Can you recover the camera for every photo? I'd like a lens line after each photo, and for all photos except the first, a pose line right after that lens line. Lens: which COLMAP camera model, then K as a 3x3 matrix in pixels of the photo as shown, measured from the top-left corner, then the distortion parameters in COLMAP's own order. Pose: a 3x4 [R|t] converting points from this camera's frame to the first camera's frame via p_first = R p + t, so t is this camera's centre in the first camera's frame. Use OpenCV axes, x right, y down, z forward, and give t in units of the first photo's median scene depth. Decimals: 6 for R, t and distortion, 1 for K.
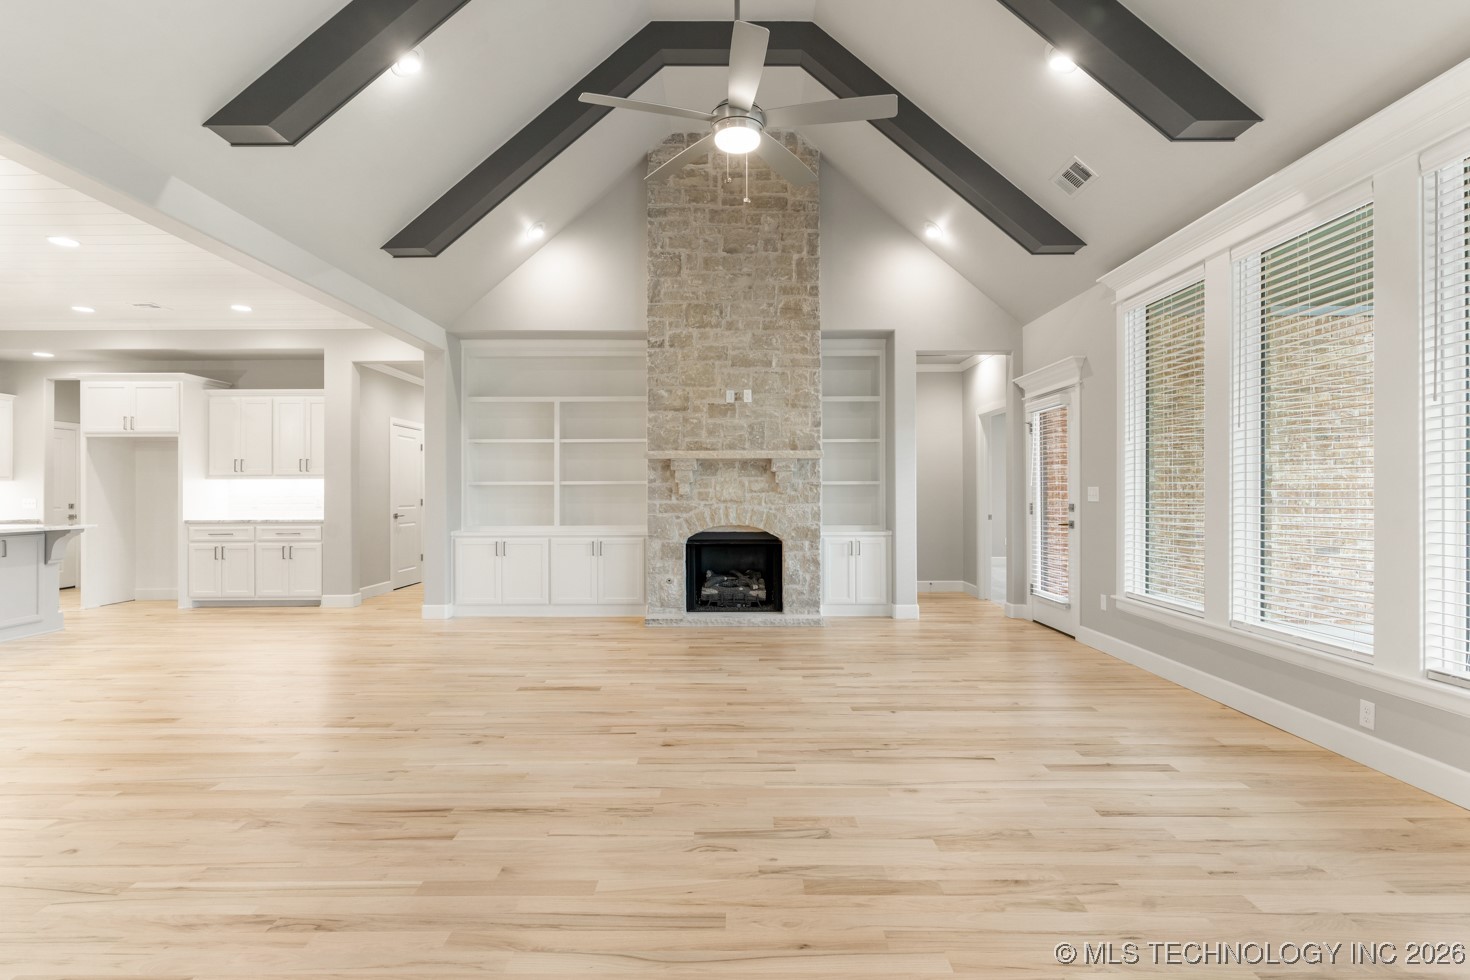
lens RADIAL K [[701.9, 0, 738.0], [0, 701.9, 492.3], [0, 0, 1]] dist [0.002915, 0.000939]
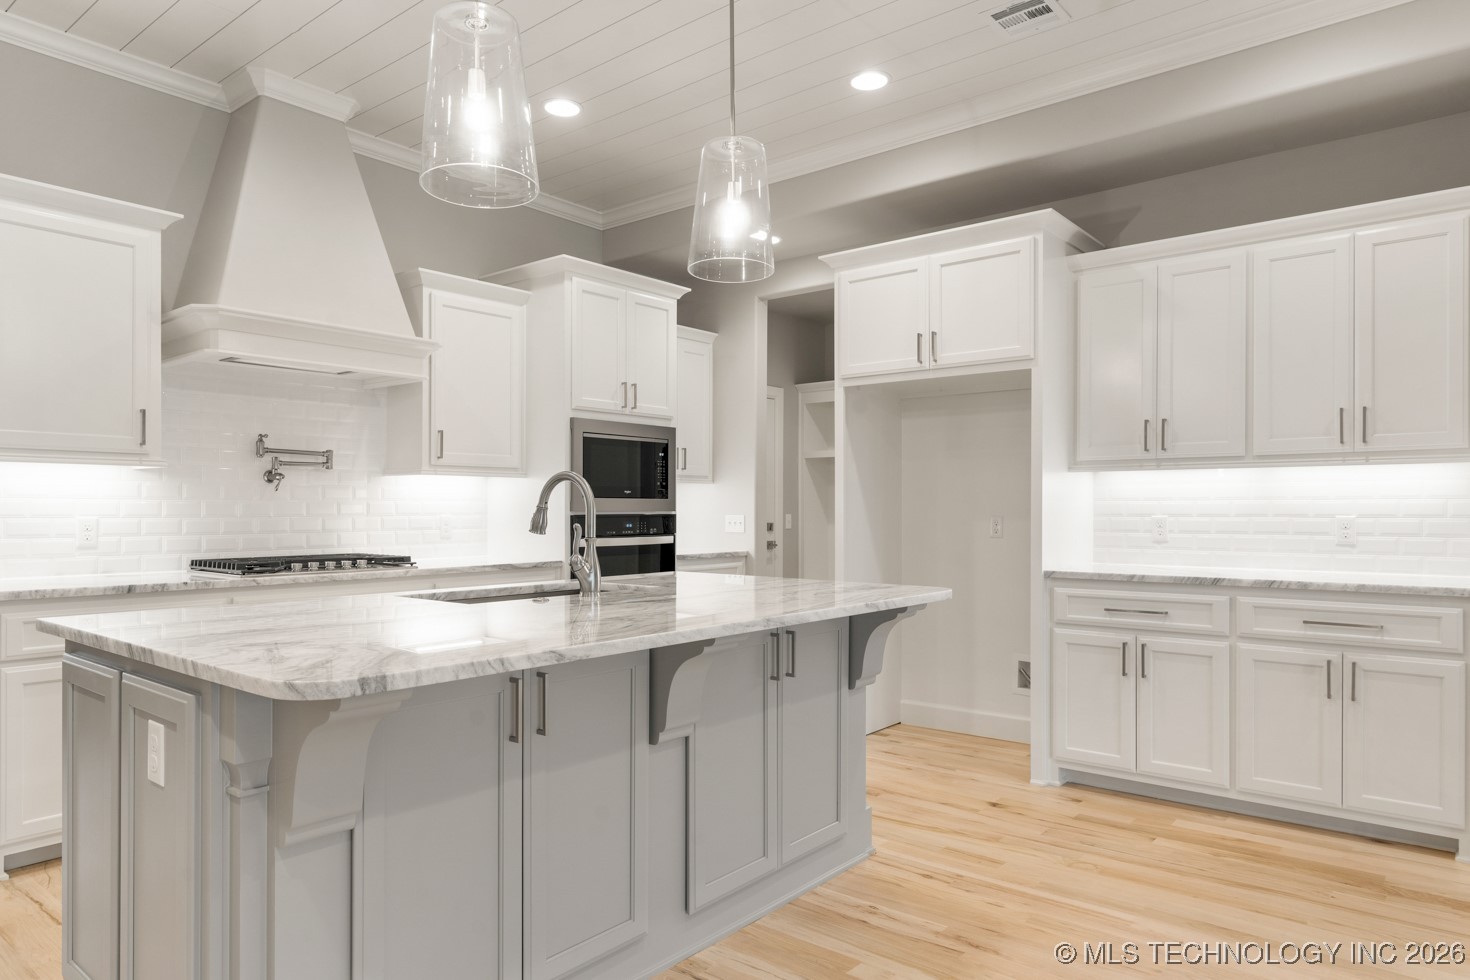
lens RADIAL K [[925.6, 0, 730.7], [0, 925.6, 510.7], [0, 0, 1]] dist [-0.000919, -0.000598]
pose [[0.766985, 0.004829, -0.641646, -0.658613], [-0.001700, 0.999983, 0.005493, 0.002462], [0.641662, -0.003122, 0.766981, 0.530491]]
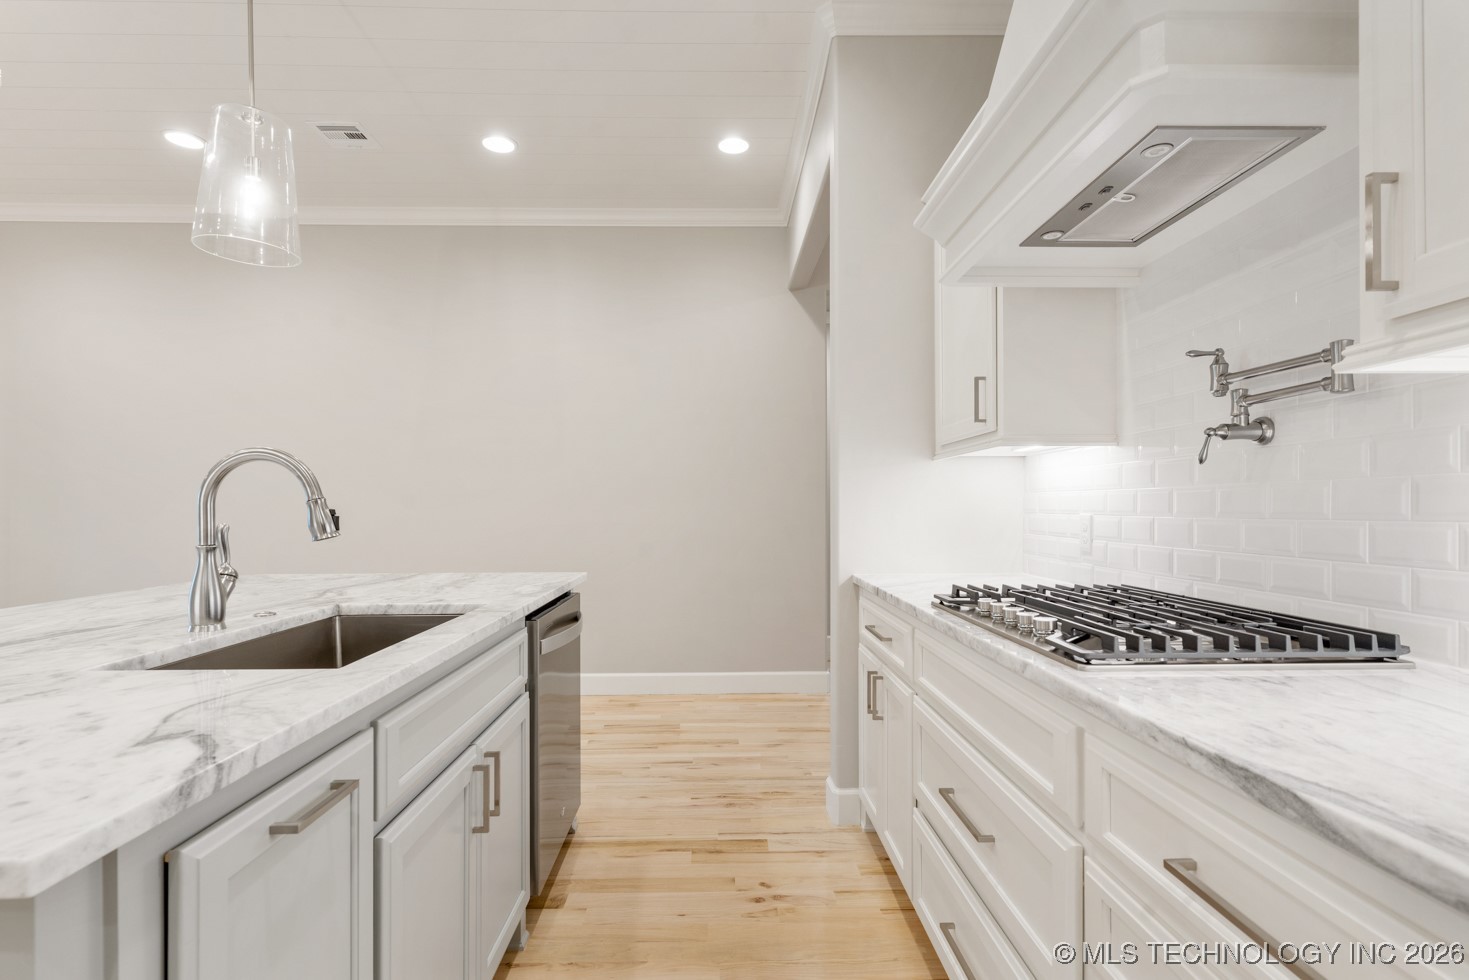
lens RADIAL K [[708.8, 0, 731.2], [0, 708.8, 501.4], [0, 0, 1]] dist [-0.001693, -0.000222]
pose [[-0.999782, 0.004565, -0.020359, -1.143244], [0.004782, 0.999932, -0.010614, 0.007130], [0.020309, -0.010709, -0.999736, 1.043562]]
